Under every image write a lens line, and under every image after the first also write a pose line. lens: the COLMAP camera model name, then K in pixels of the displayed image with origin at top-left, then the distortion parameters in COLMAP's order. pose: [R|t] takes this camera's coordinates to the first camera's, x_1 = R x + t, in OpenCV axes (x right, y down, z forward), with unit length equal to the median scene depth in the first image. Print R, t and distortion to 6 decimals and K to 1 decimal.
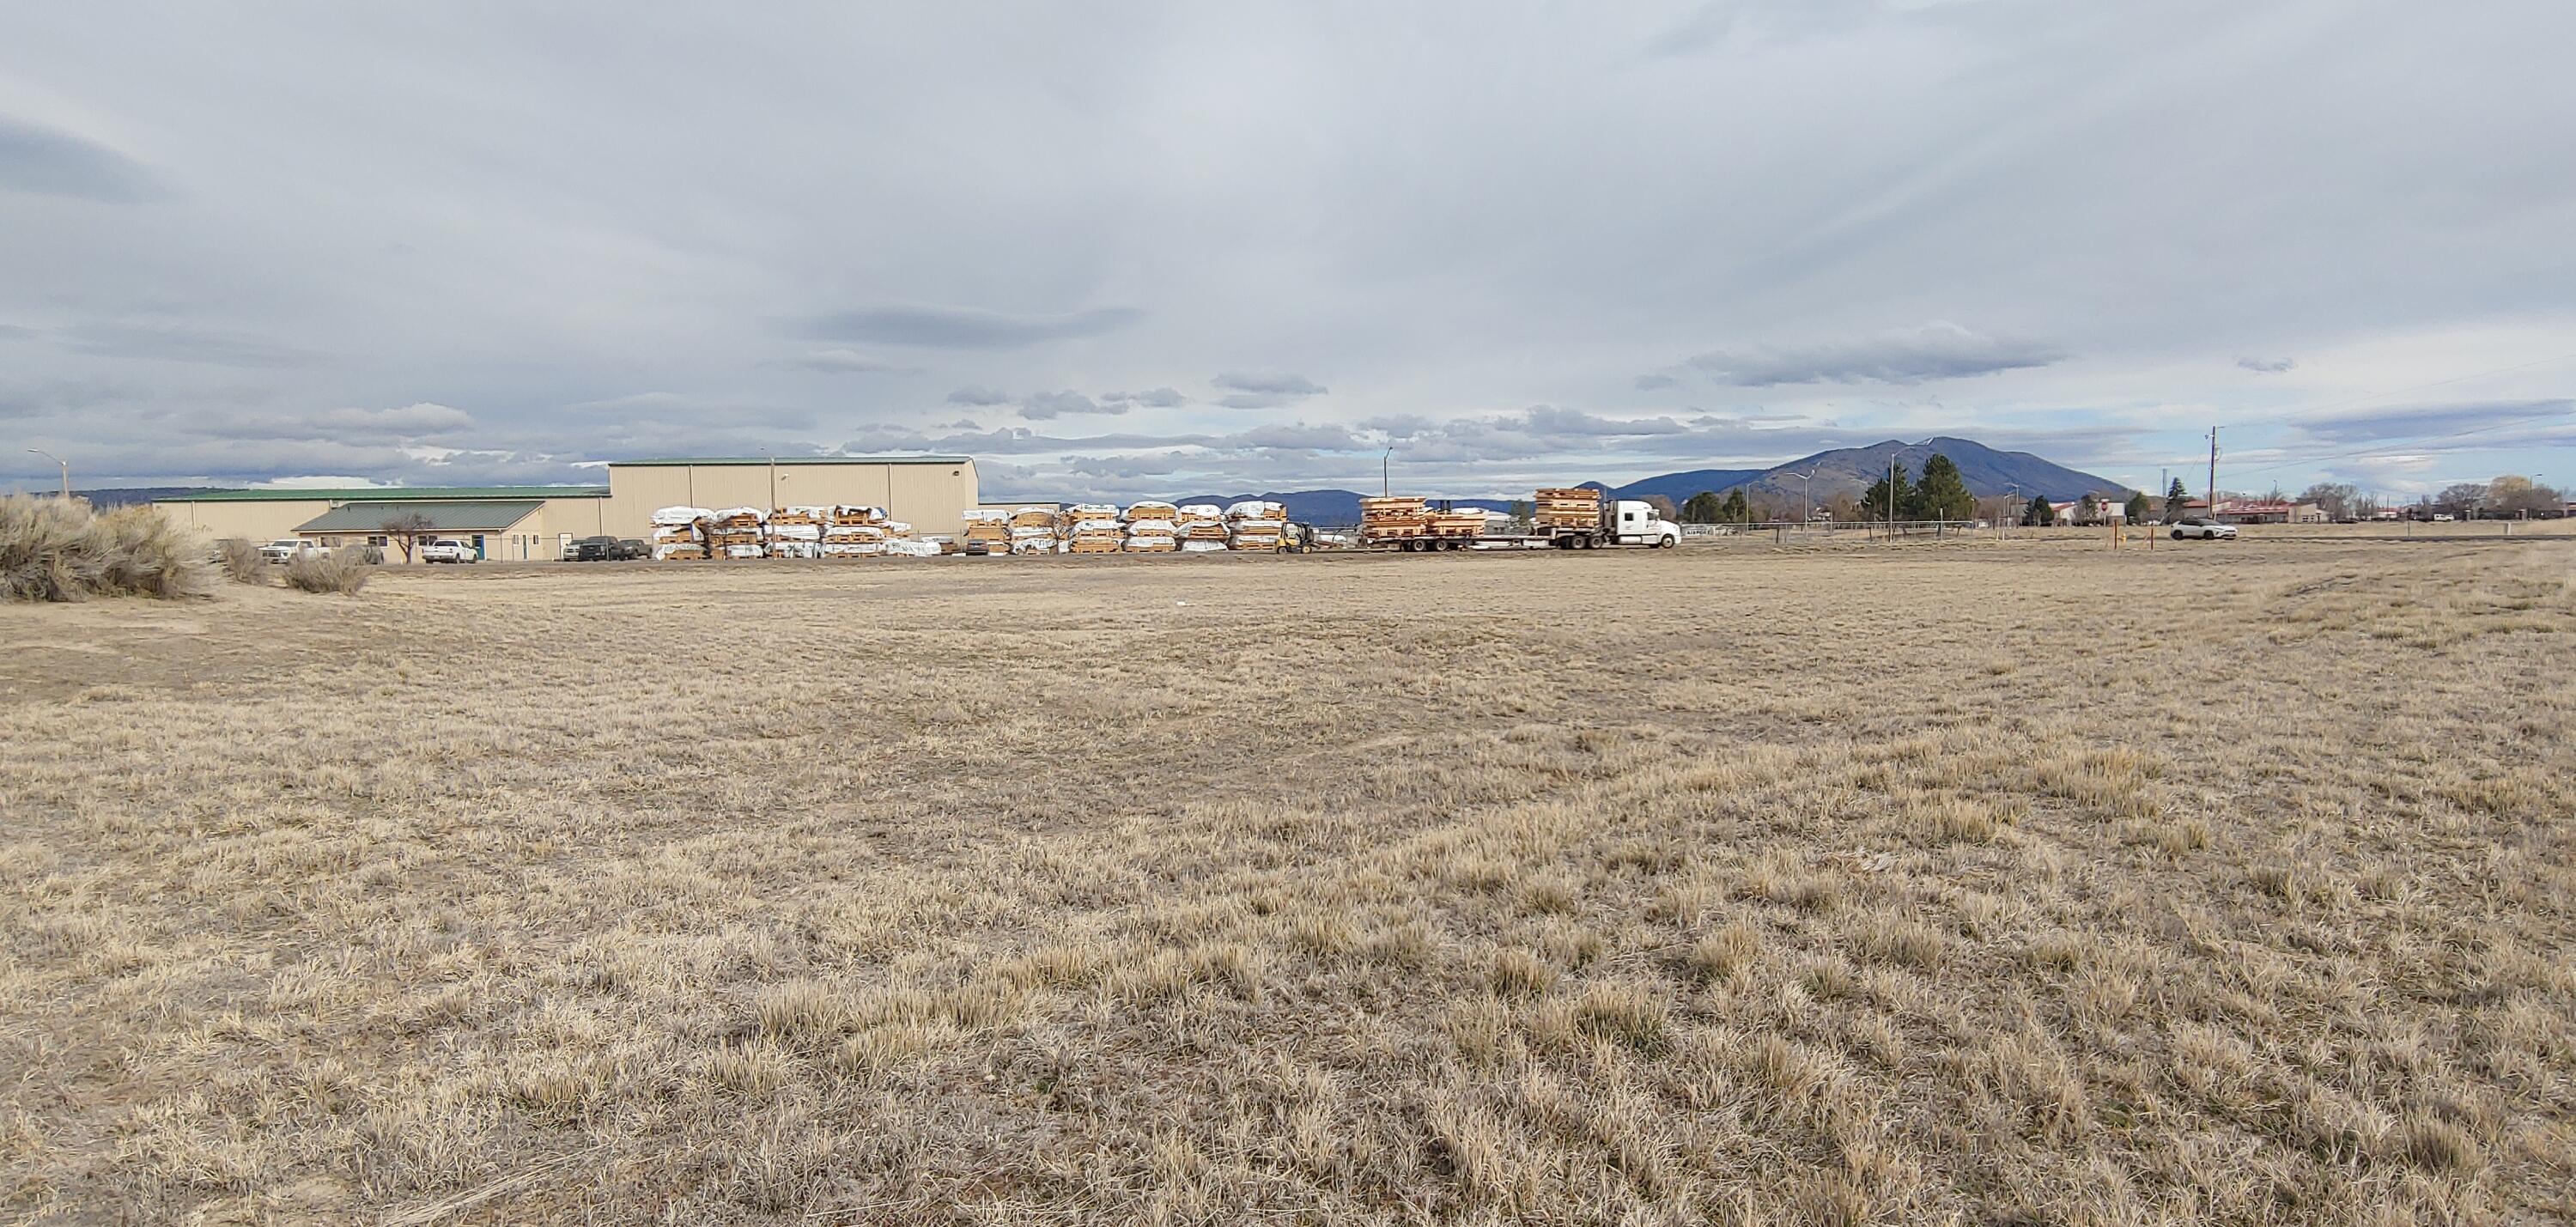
lens RADIAL K [[1426.0, 0, 1292.3], [0, 1426.0, 616.5], [0, 0, 1]] dist [-0.017042, -0.002583]
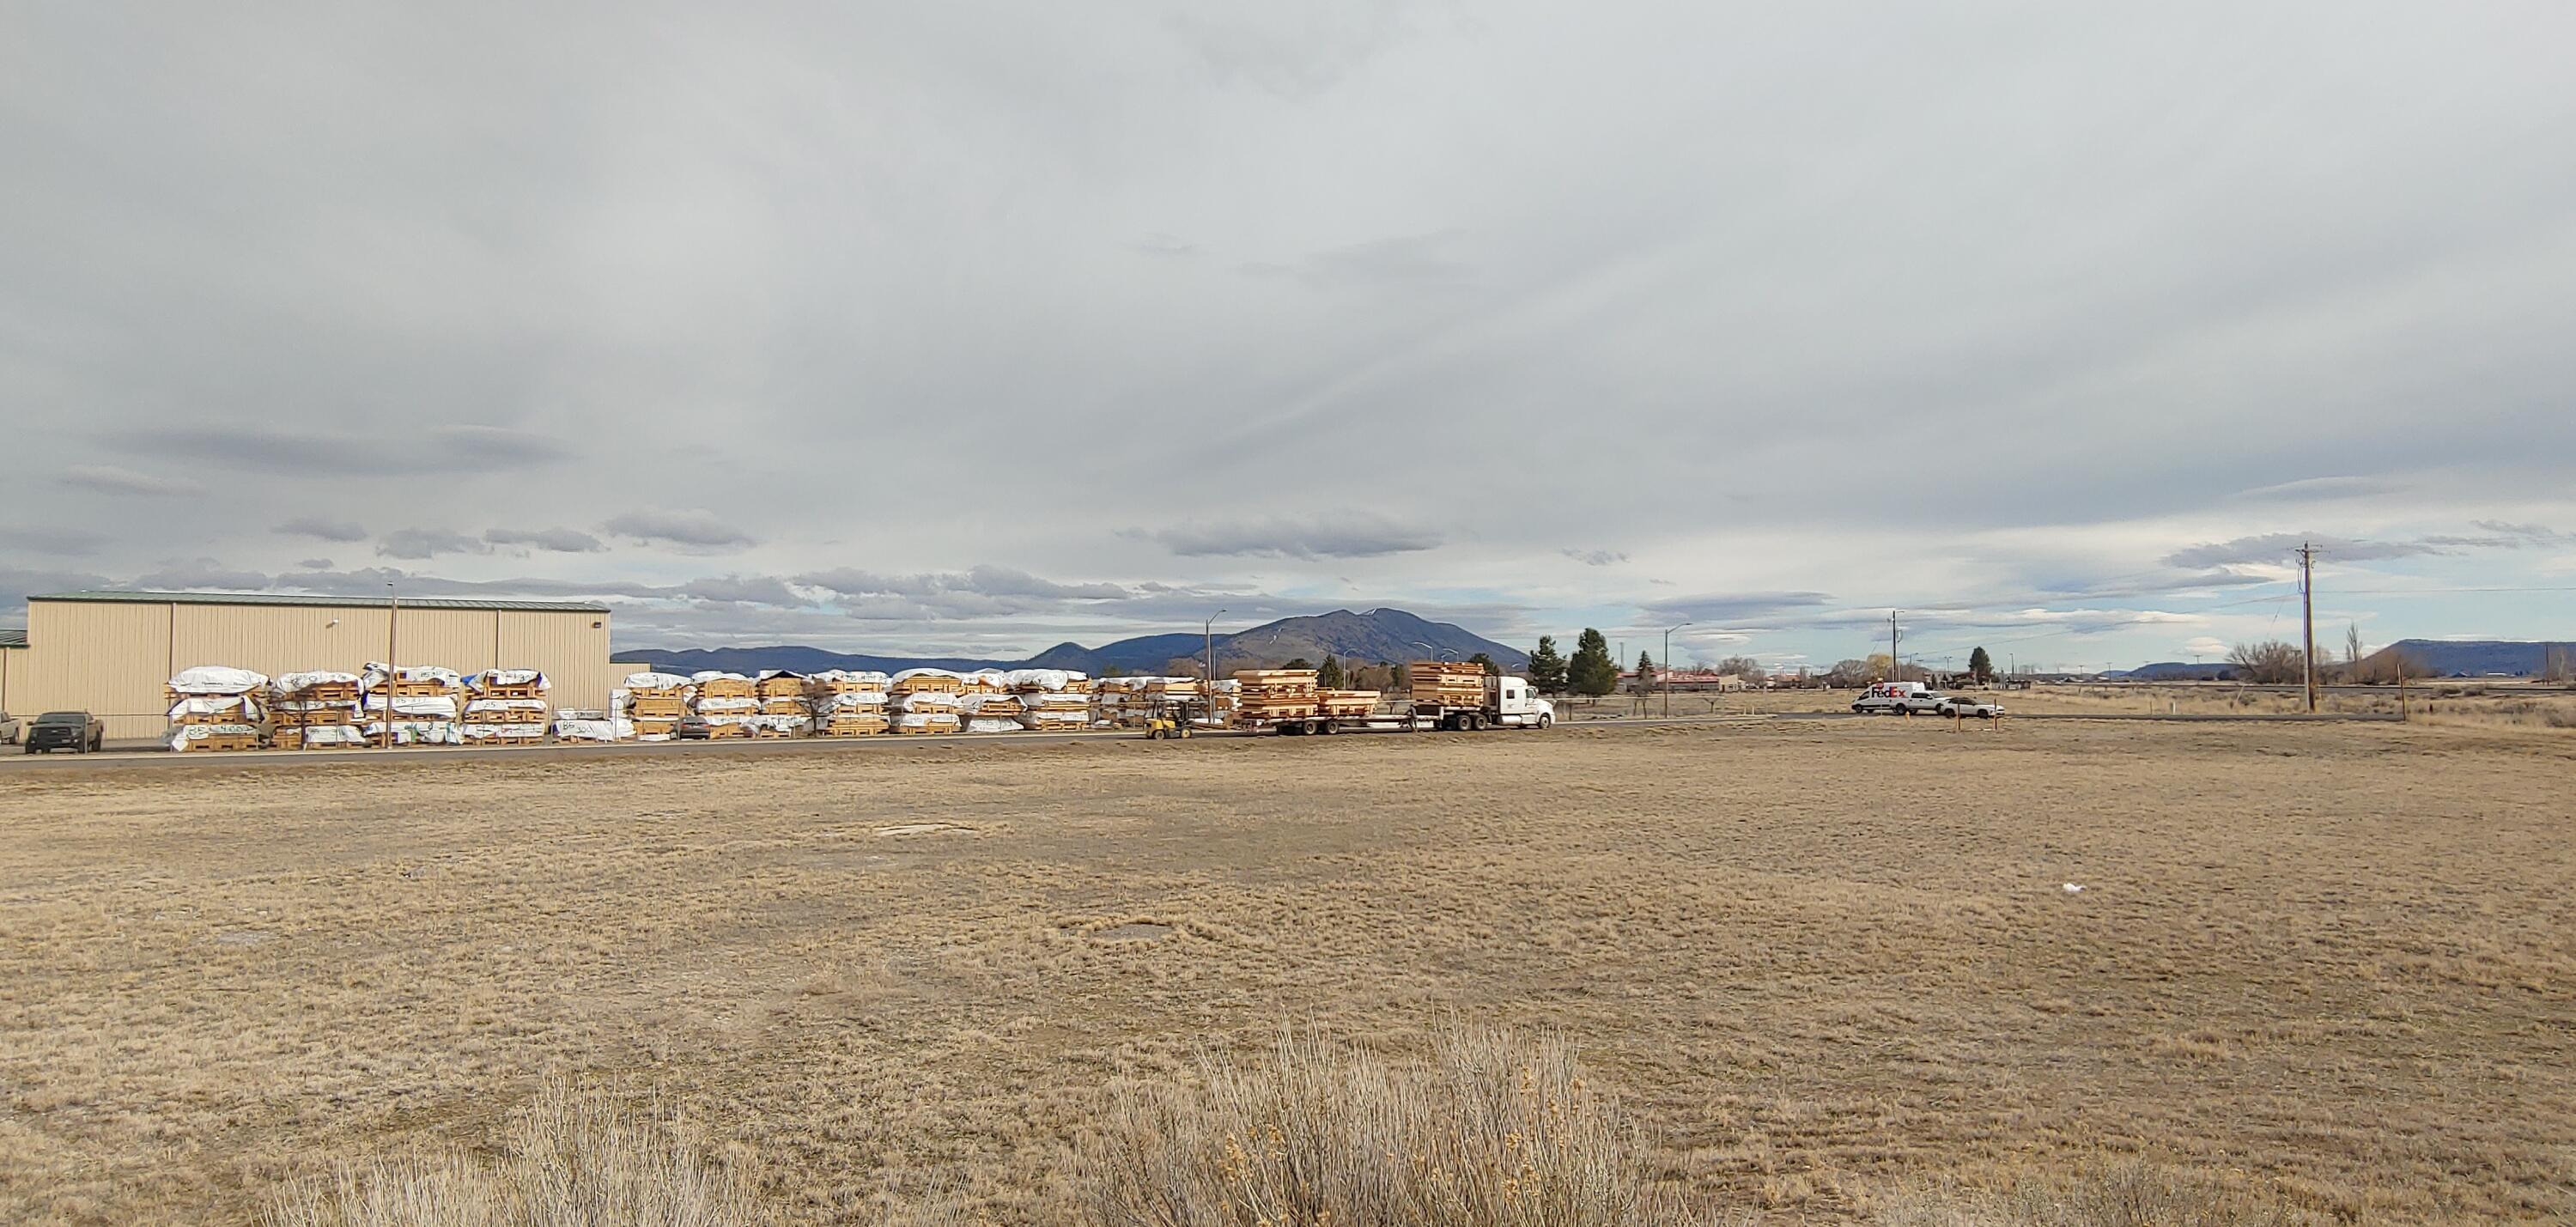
lens RADIAL K [[1378.1, 0, 1303.0], [0, 1378.1, 619.8], [0, 0, 1]] dist [-0.003787, -0.008638]
pose [[0.923669, 0.026758, 0.382255, -0.209598], [0.015198, 0.994216, -0.106320, -0.024034], [-0.382889, 0.104014, 0.917920, 0.222200]]
